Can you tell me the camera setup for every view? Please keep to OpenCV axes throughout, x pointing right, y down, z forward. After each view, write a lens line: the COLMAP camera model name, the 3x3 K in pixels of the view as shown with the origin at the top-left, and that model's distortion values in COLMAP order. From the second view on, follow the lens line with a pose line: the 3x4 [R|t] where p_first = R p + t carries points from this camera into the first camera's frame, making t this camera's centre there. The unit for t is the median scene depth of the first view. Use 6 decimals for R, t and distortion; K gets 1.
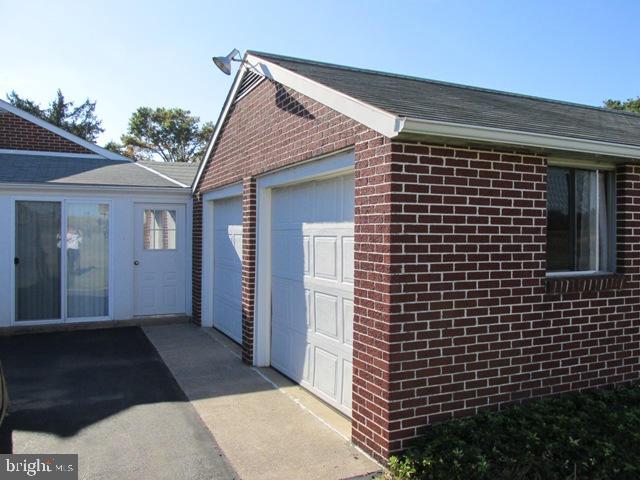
lens RADIAL K [[525.9, 0, 318.1], [0, 525.9, 239.3], [0, 0, 1]] dist [-0.022886, -0.005435]
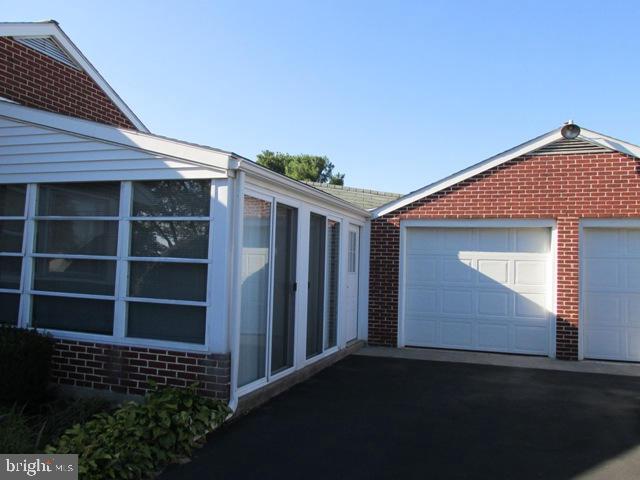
lens RADIAL K [[525.9, 0, 320.3], [0, 525.9, 240.2], [0, 0, 1]] dist [-0.022886, -0.005435]
pose [[0.686843, 0.052222, 0.724928, -1.778580], [-0.013722, 0.998169, -0.058905, 0.030666], [-0.726677, 0.030510, 0.686302, 0.650960]]
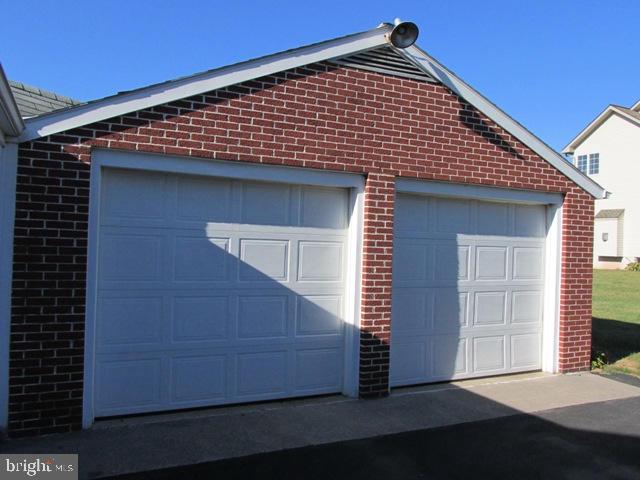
lens RADIAL K [[525.9, 0, 321.4], [0, 525.9, 237.7], [0, 0, 1]] dist [-0.022886, -0.005435]
pose [[-0.010681, 0.005623, 0.999927, -1.141446], [-0.017094, 0.999837, -0.005805, -0.010939], [-0.999797, -0.017155, -0.010583, 1.300118]]
